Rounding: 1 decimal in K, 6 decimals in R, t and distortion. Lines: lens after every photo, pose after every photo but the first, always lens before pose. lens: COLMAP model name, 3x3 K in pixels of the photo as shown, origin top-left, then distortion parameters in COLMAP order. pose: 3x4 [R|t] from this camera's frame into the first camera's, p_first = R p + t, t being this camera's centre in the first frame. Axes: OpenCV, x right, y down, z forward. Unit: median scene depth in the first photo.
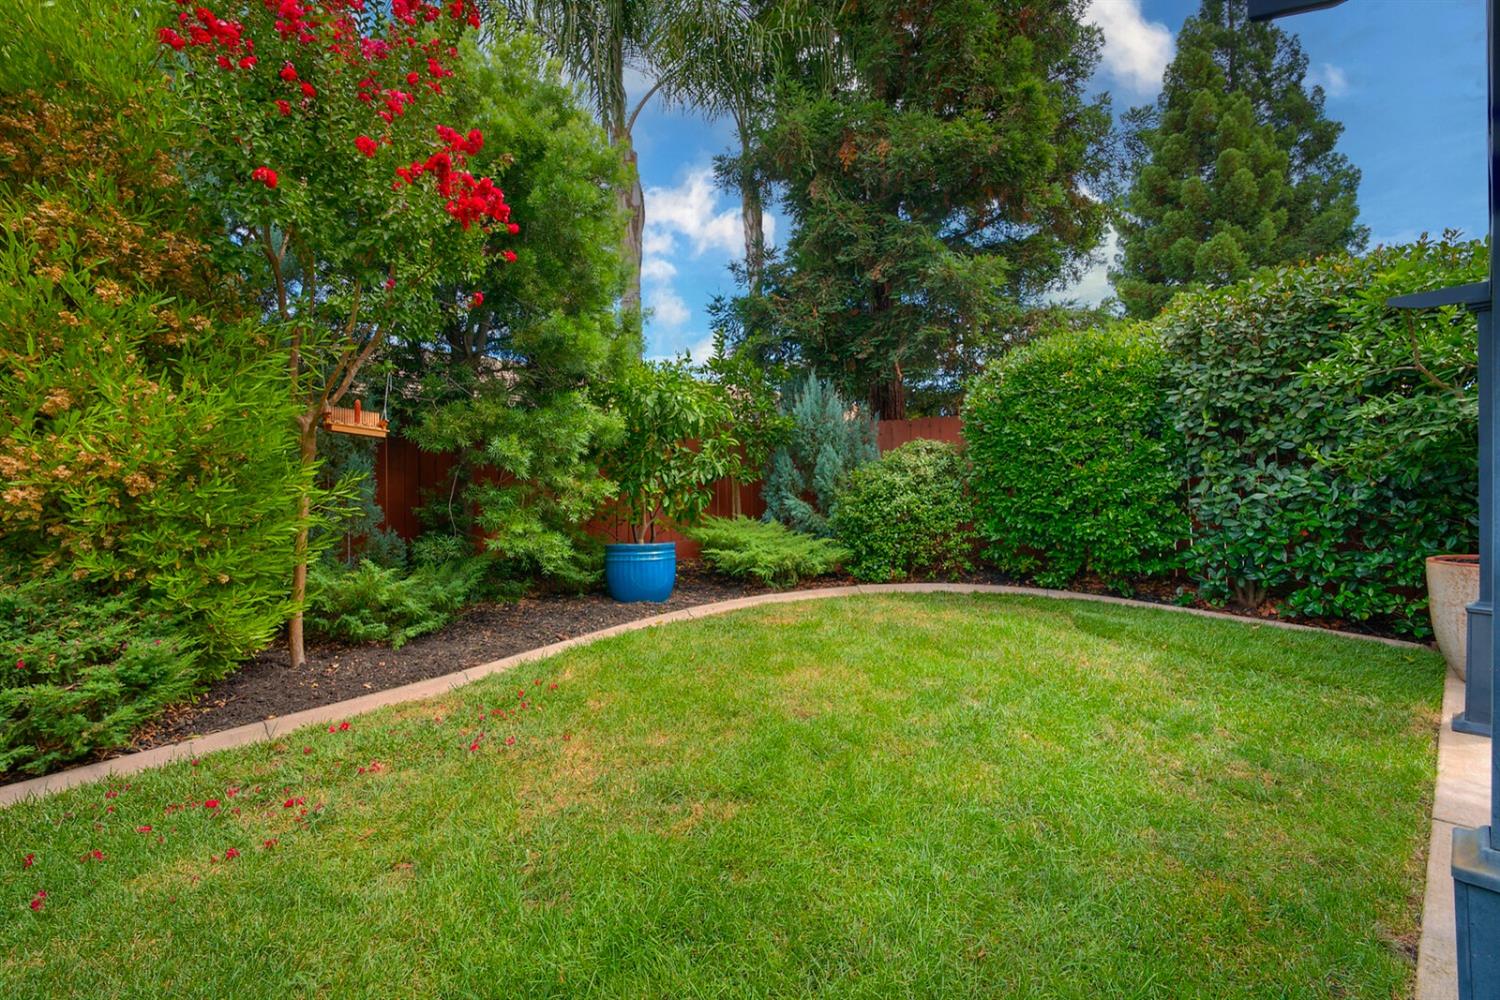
lens RADIAL K [[609.0, 0, 753.2], [0, 609.0, 493.0], [0, 0, 1]] dist [-0.012834, -0.000363]
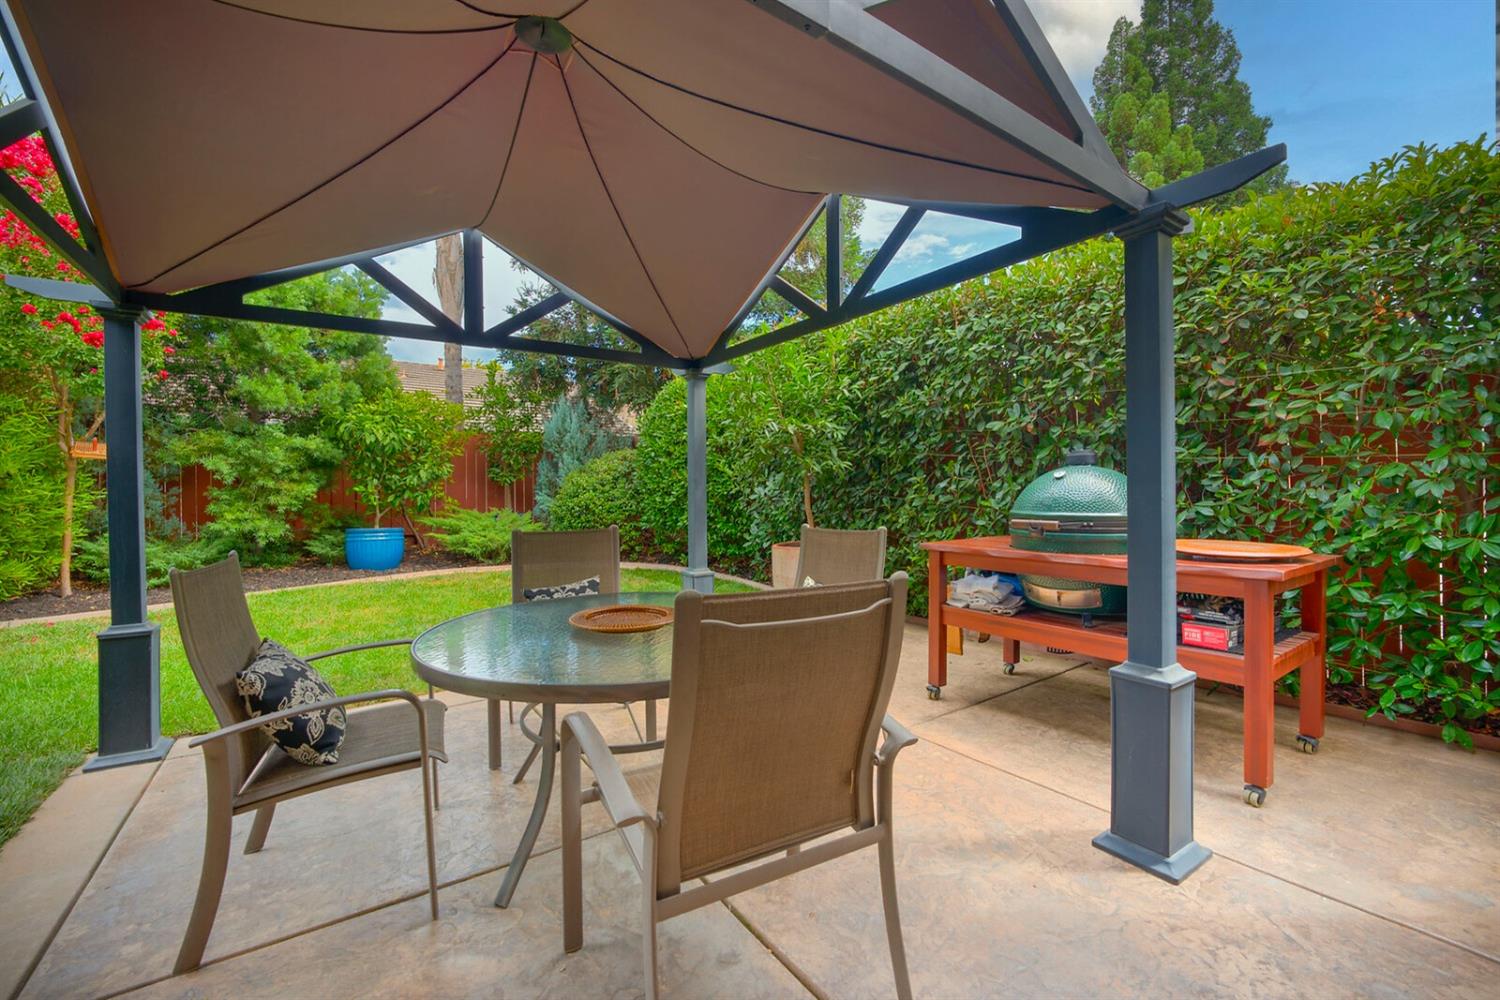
lens RADIAL K [[609.0, 0, 753.2], [0, 609.0, 493.0], [0, 0, 1]] dist [-0.012834, -0.000363]
pose [[0.995413, 0.002455, -0.095642, 0.222345], [-0.001612, 0.999959, 0.008887, -0.003172], [0.095660, -0.008692, 0.995376, -0.080177]]
